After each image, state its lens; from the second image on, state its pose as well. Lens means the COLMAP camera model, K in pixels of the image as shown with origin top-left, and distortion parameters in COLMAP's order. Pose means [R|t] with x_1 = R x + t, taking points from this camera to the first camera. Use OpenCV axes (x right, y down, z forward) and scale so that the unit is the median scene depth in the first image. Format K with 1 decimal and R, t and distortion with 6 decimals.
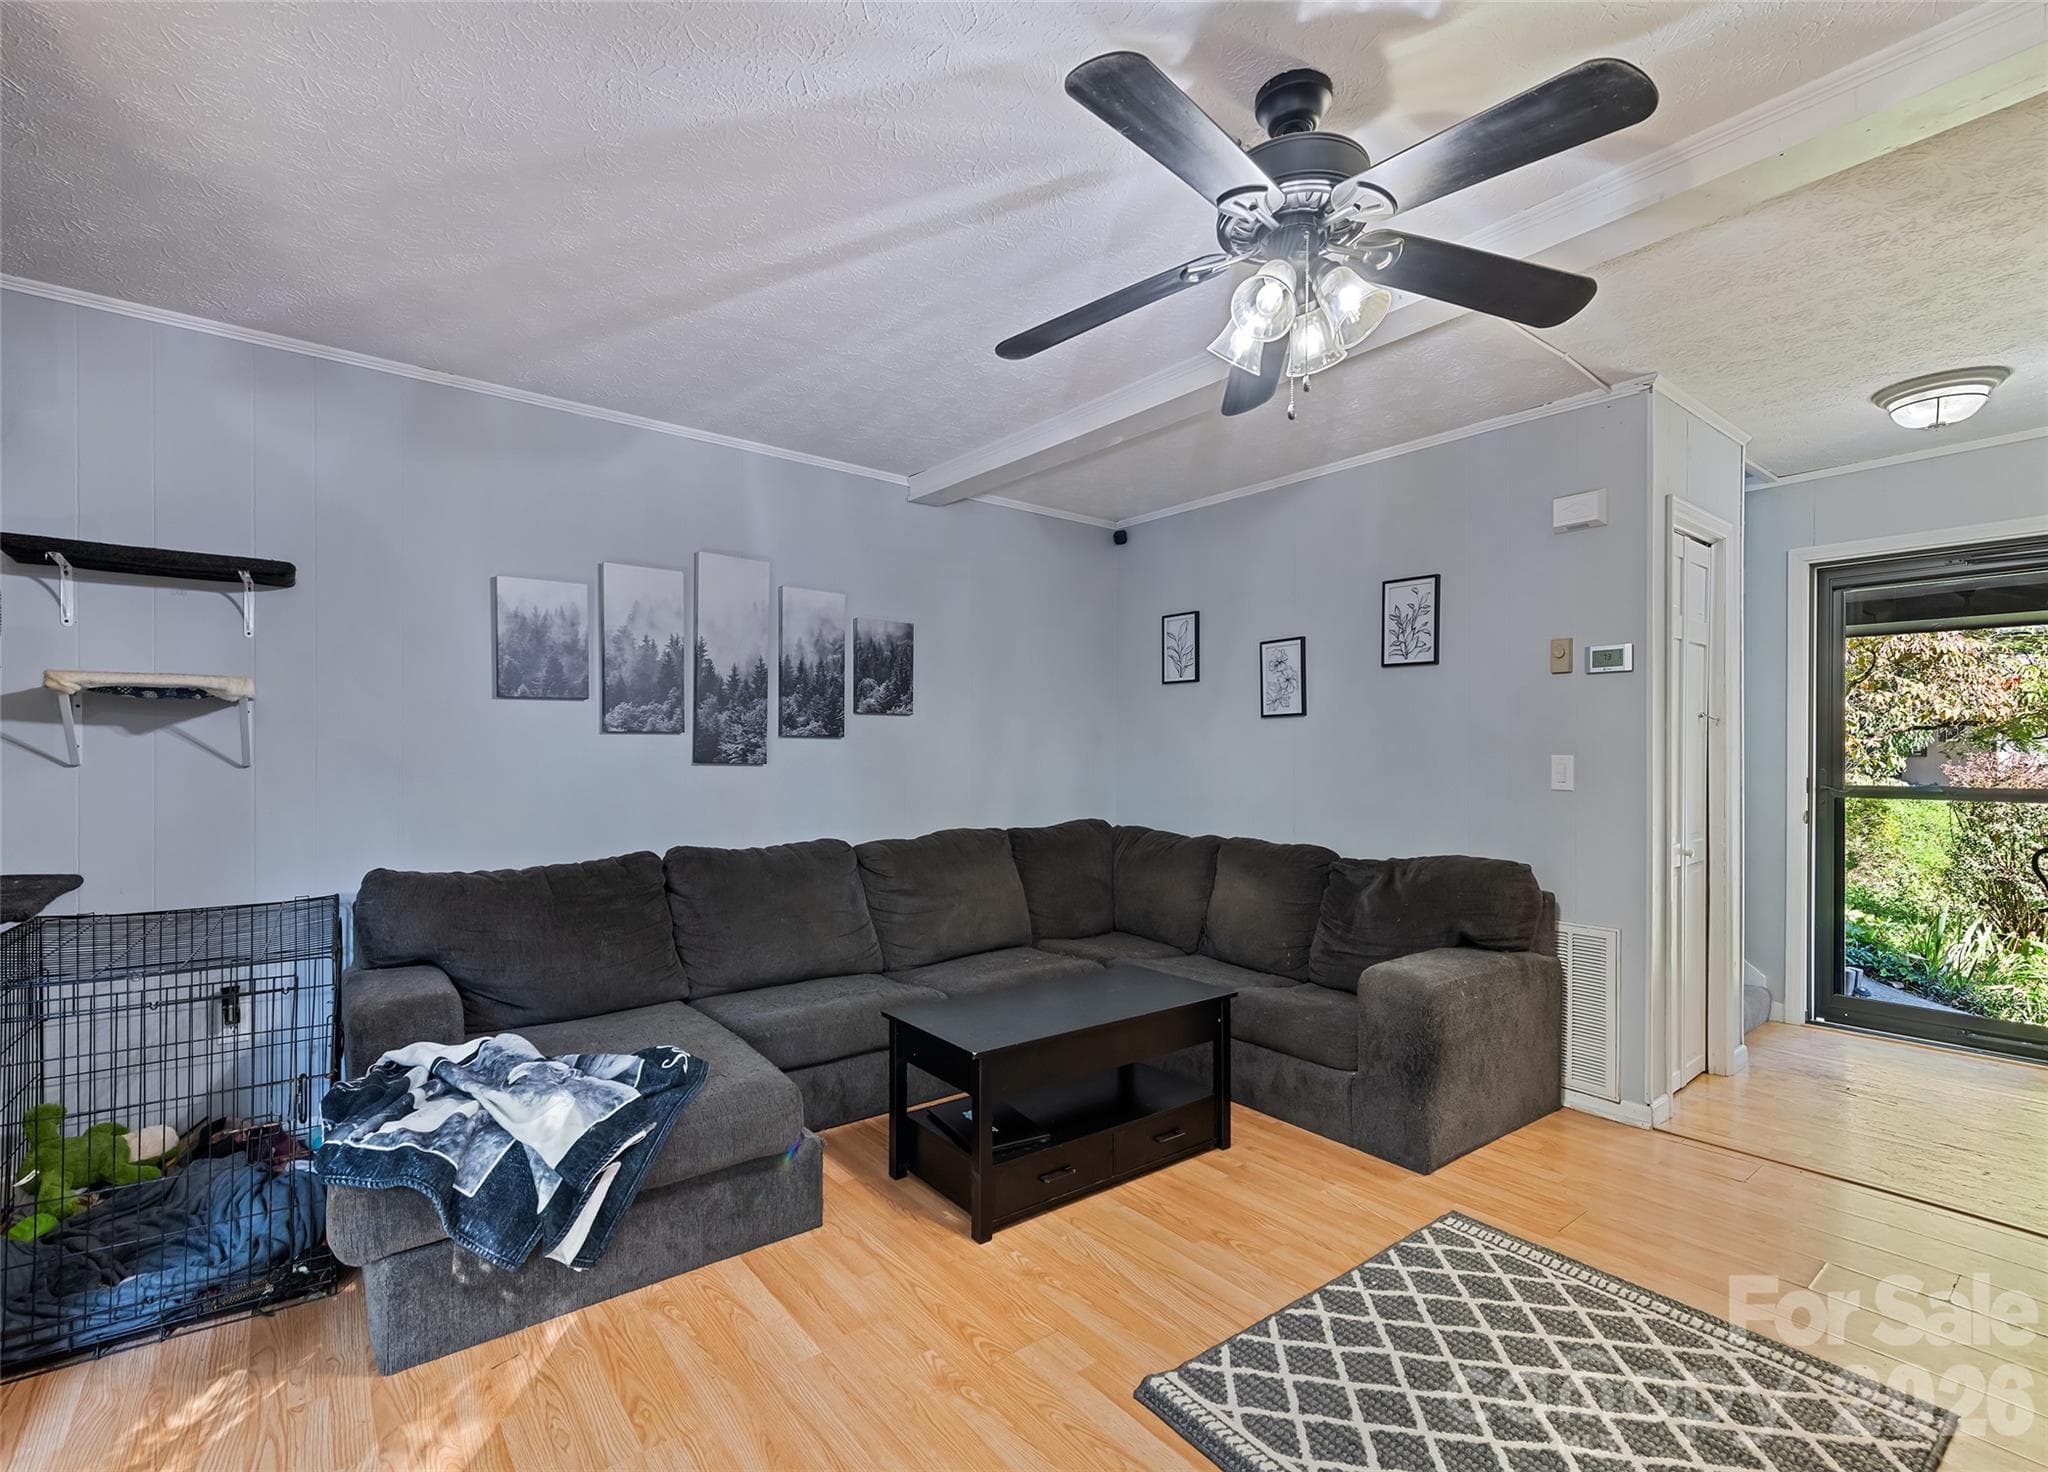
lens RADIAL K [[913.9, 0, 1021.6], [0, 913.9, 754.1], [0, 0, 1]] dist [0.004172, -0.001104]
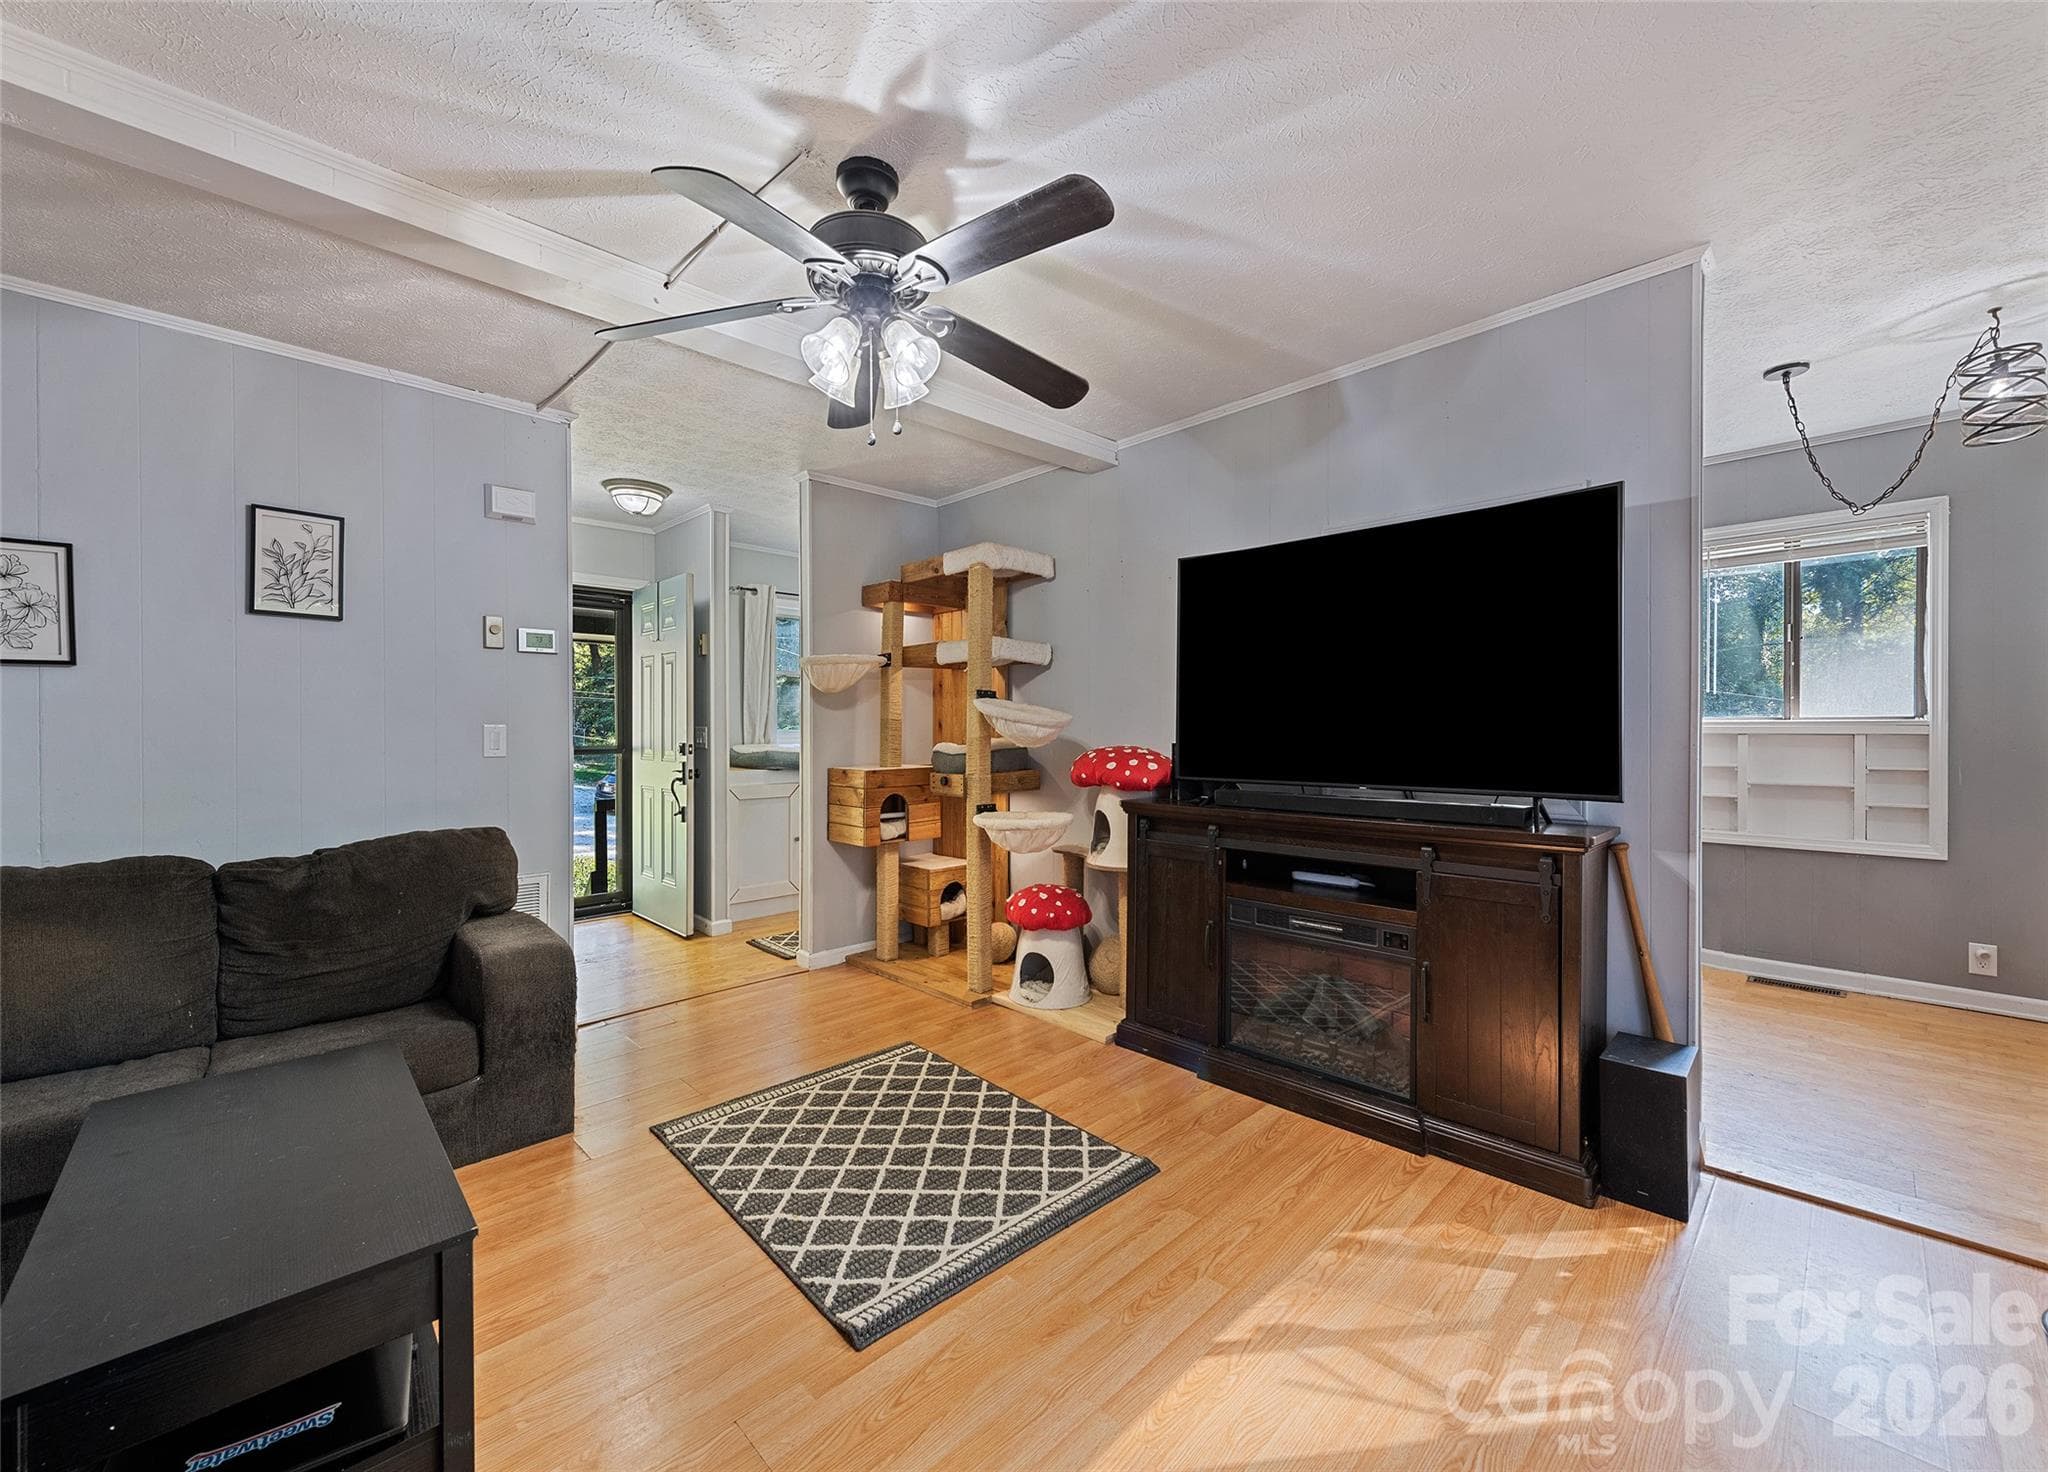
lens RADIAL K [[805.5, 0, 1016.9], [0, 805.5, 725.3], [0, 0, 1]] dist [-0.001700, -0.000104]
pose [[-0.103770, -0.012266, 0.994526, -0.393792], [-0.006147, 0.999913, 0.011691, -0.011516], [-0.994582, -0.004900, -0.103836, 0.451897]]
